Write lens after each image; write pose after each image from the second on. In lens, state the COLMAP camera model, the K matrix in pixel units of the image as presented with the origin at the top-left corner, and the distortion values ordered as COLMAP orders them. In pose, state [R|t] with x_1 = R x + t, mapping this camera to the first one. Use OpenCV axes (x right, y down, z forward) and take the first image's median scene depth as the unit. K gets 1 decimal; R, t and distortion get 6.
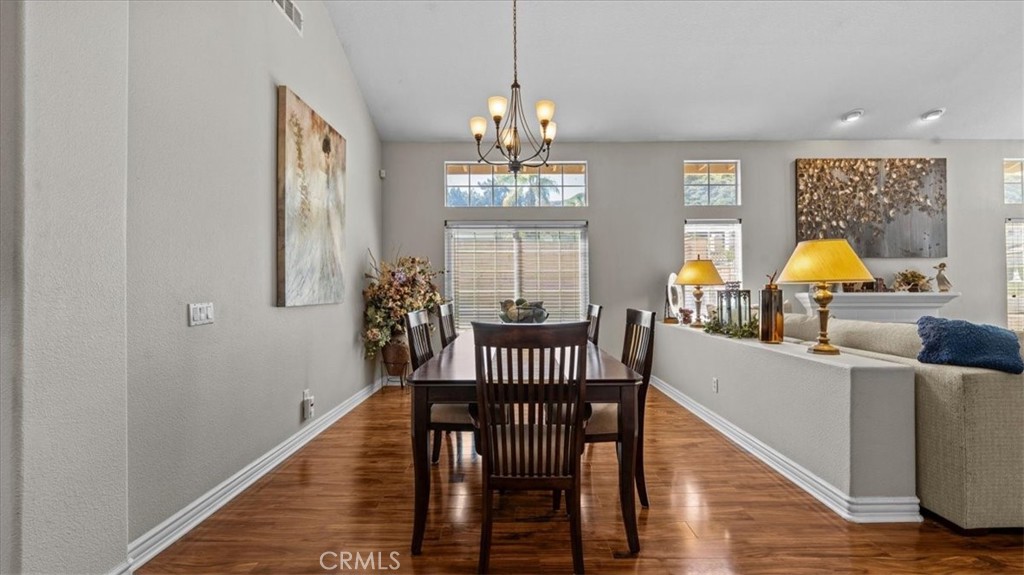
lens RADIAL K [[411.8, 0, 513.9], [0, 411.8, 287.7], [0, 0, 1]] dist [0.003075, -0.001918]
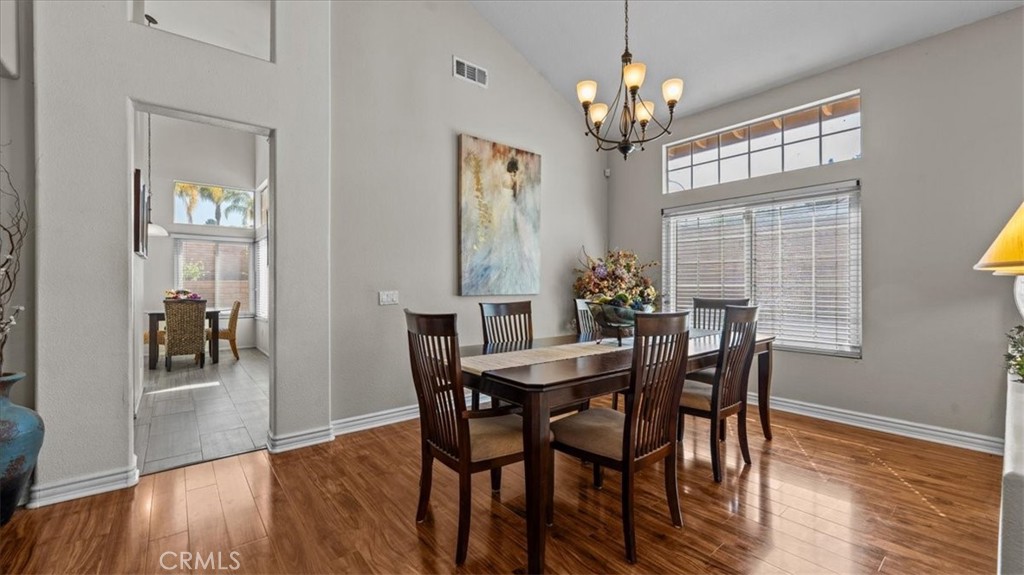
lens RADIAL K [[411.8, 0, 511.6], [0, 411.8, 285.7], [0, 0, 1]] dist [0.003075, -0.001918]
pose [[0.632099, 0.003198, -0.774881, 0.392339], [0.003016, 0.999974, 0.006588, 0.002890], [0.774881, -0.006502, 0.632073, 0.170568]]
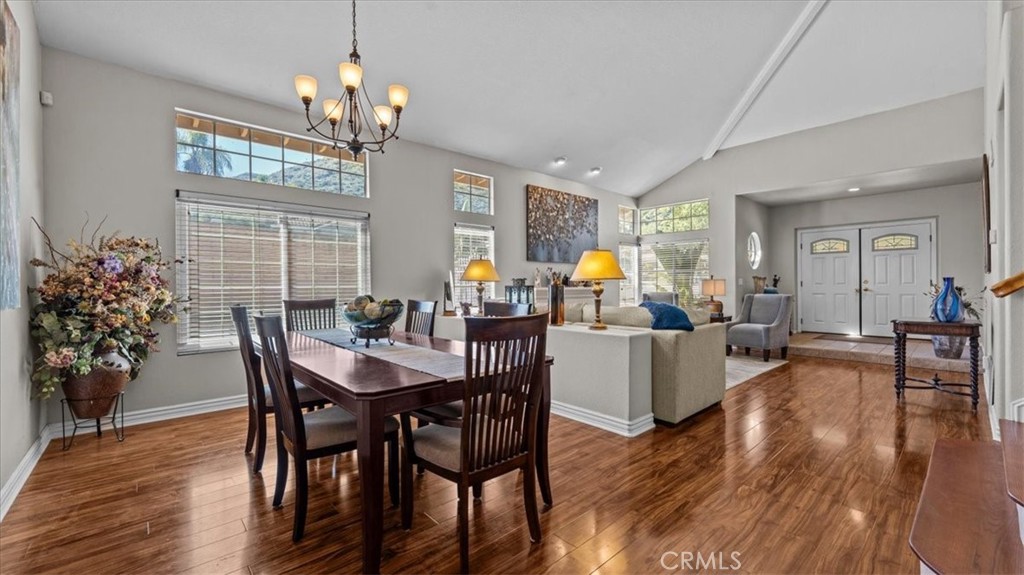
lens RADIAL K [[411.8, 0, 513.6], [0, 411.8, 287.0], [0, 0, 1]] dist [0.003075, -0.001918]
pose [[0.743231, -0.002938, 0.669029, -0.244322], [-0.001559, 0.999980, 0.006123, 0.002170], [-0.669034, -0.005594, 0.743211, 0.077892]]
